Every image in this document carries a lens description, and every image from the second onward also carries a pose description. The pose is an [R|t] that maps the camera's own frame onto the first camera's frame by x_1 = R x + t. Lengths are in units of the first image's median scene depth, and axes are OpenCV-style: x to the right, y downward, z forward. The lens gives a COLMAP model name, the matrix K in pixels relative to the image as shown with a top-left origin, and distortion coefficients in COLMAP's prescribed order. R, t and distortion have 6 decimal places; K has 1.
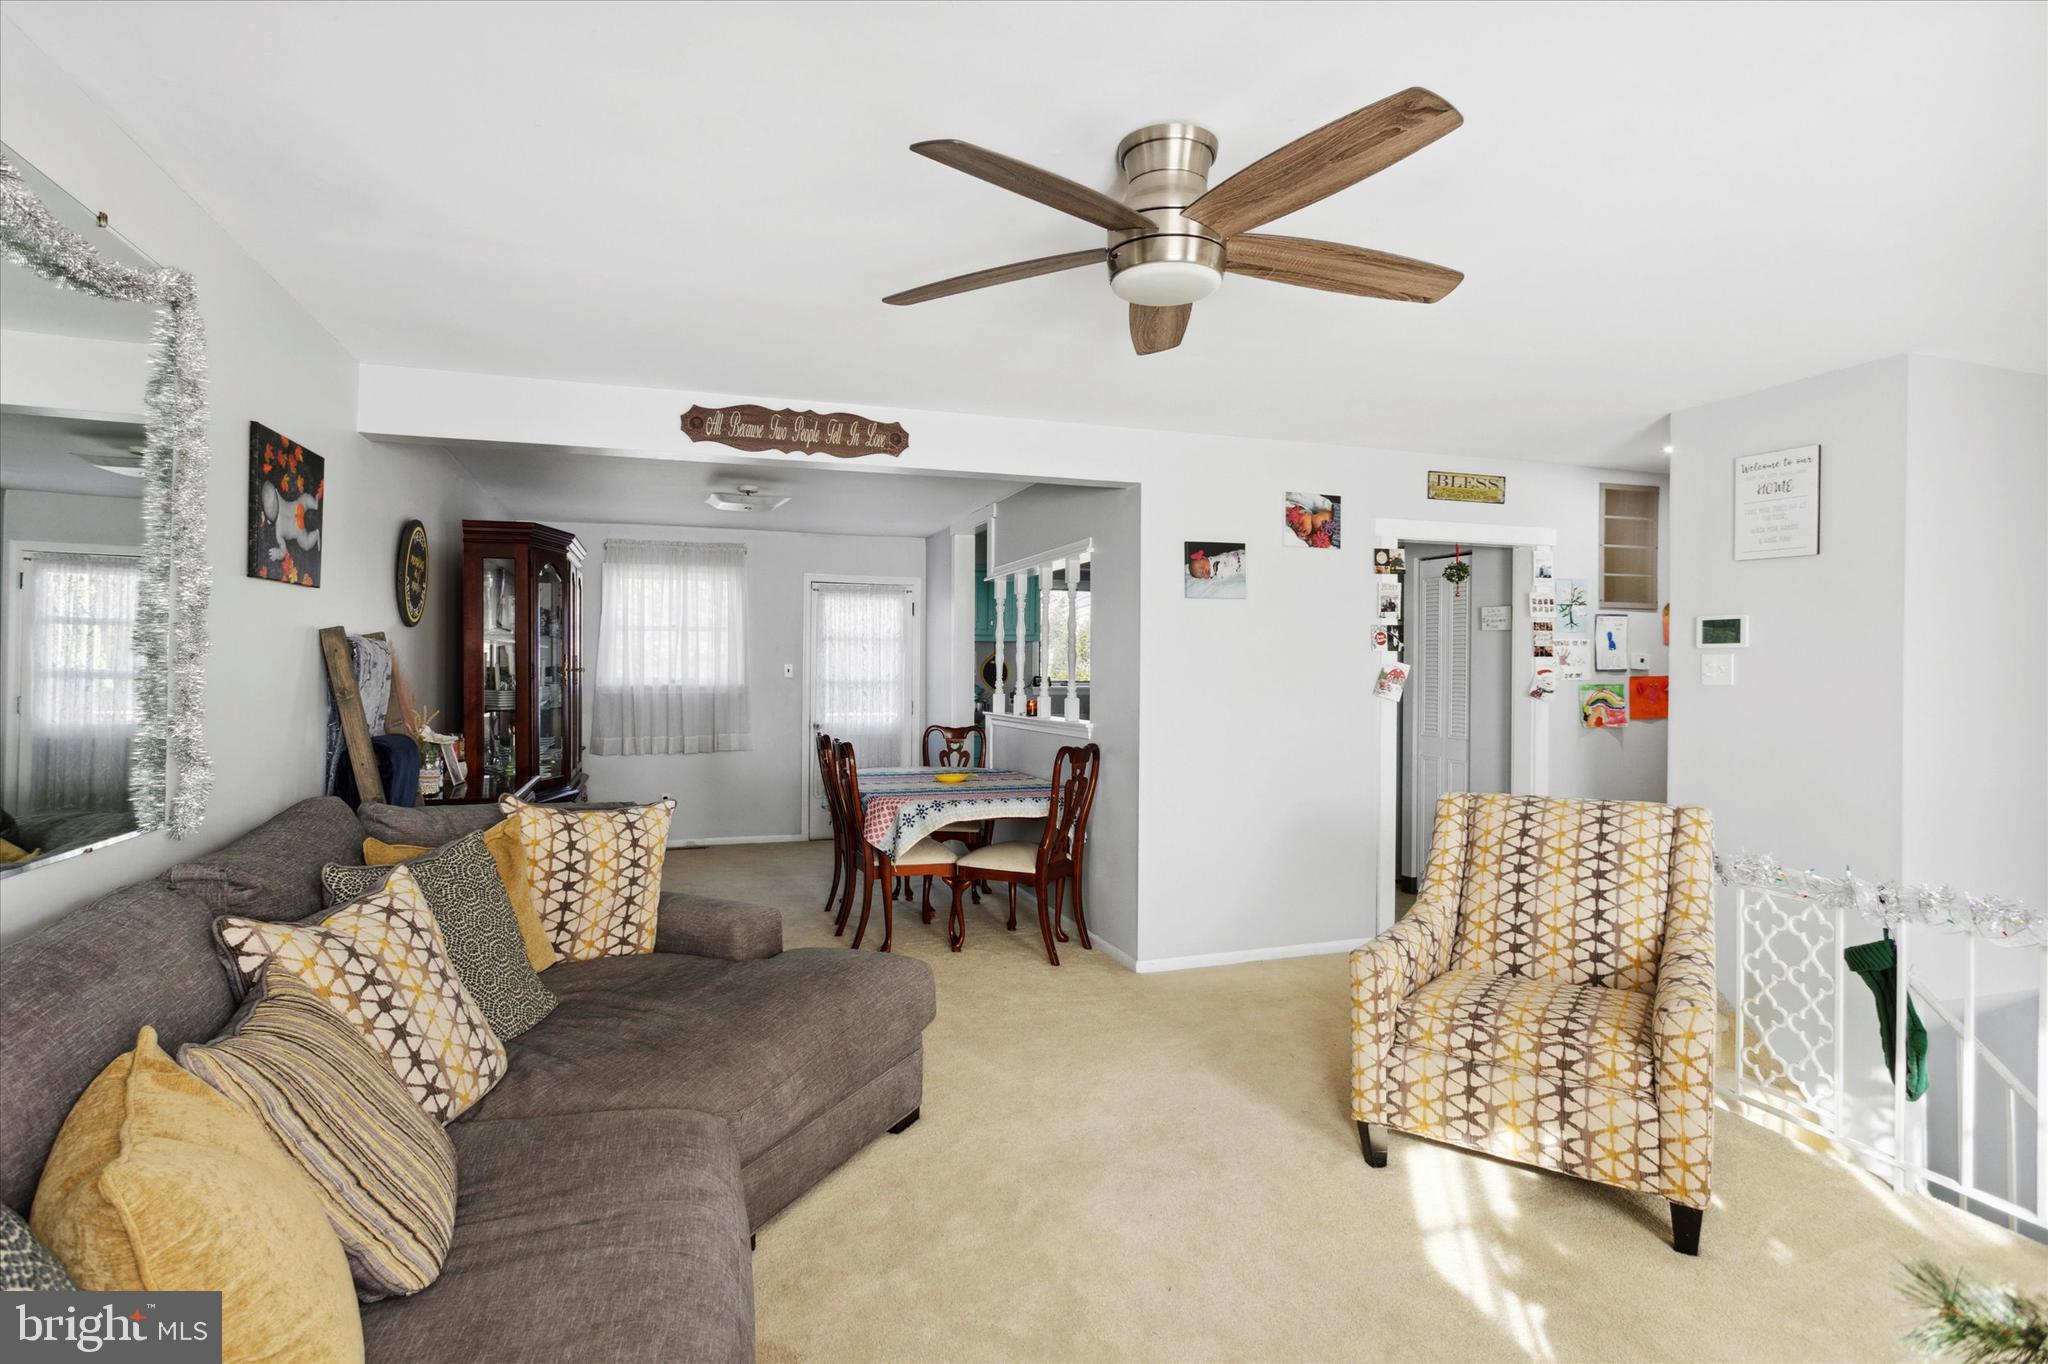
lens RADIAL K [[1001.2, 0, 1012.2], [0, 1001.2, 684.1], [0, 0, 1]] dist [0.002197, -0.000566]
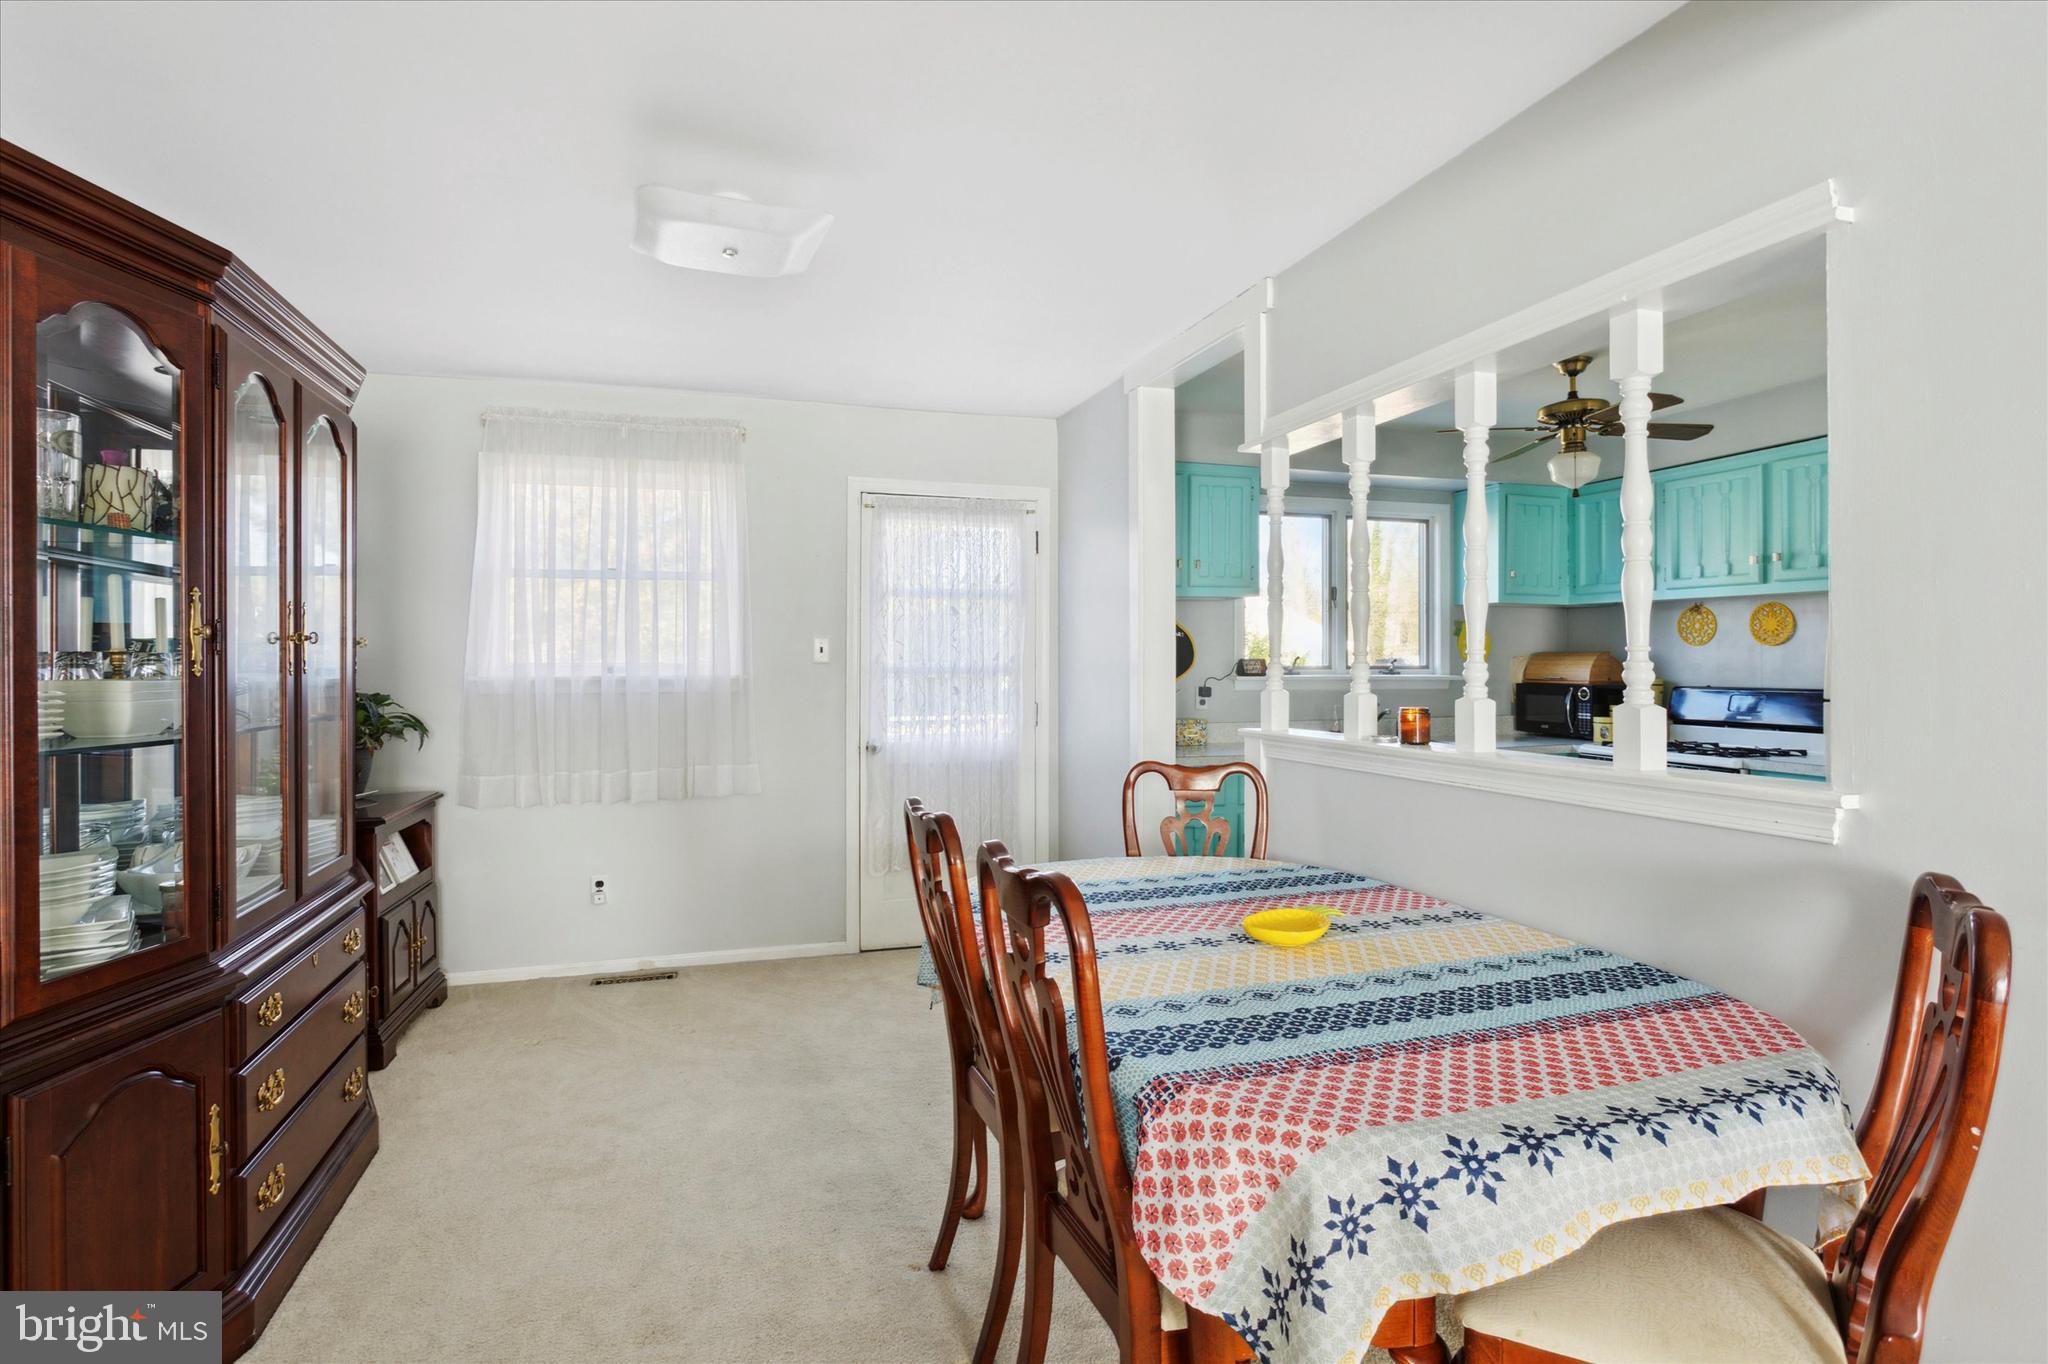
lens RADIAL K [[1001.2, 0, 1025.3], [0, 1001.2, 667.7], [0, 0, 1]] dist [0.002197, -0.000566]
pose [[0.999993, -0.003843, 0.000363, -0.112450], [0.003843, 0.999993, 0.000114, -0.003305], [-0.000363, -0.000112, 1.000000, 0.452825]]
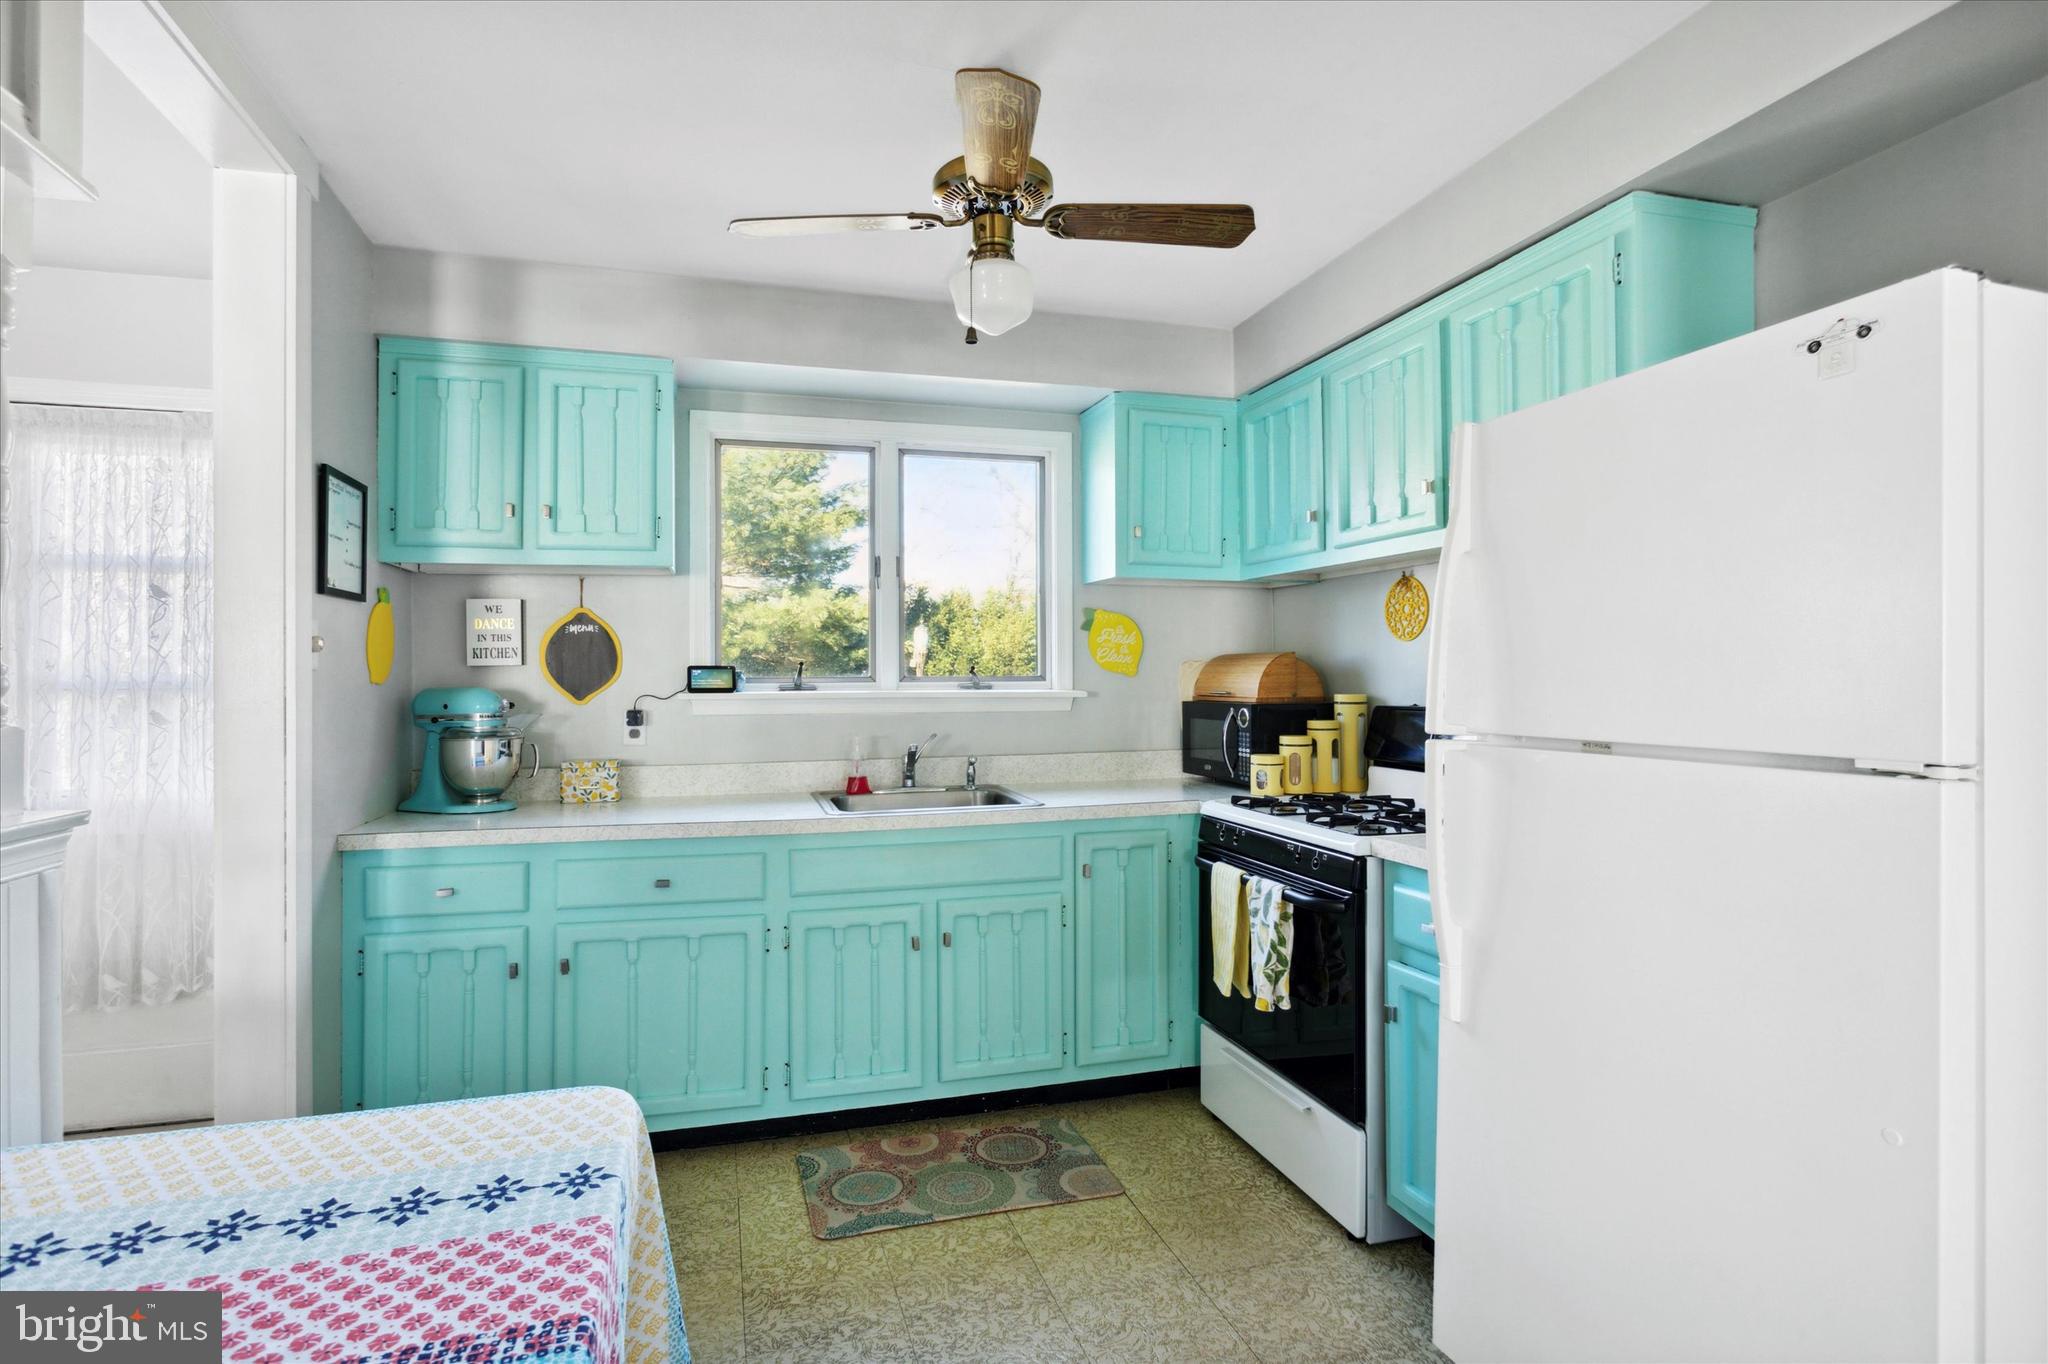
lens RADIAL K [[1001.2, 0, 1030.2], [0, 1001.2, 674.5], [0, 0, 1]] dist [0.002197, -0.000566]
pose [[0.999150, -0.010512, -0.039871, 0.179500], [0.010192, 0.999914, -0.008225, -0.000273], [0.039954, 0.007811, 0.999171, 0.685164]]
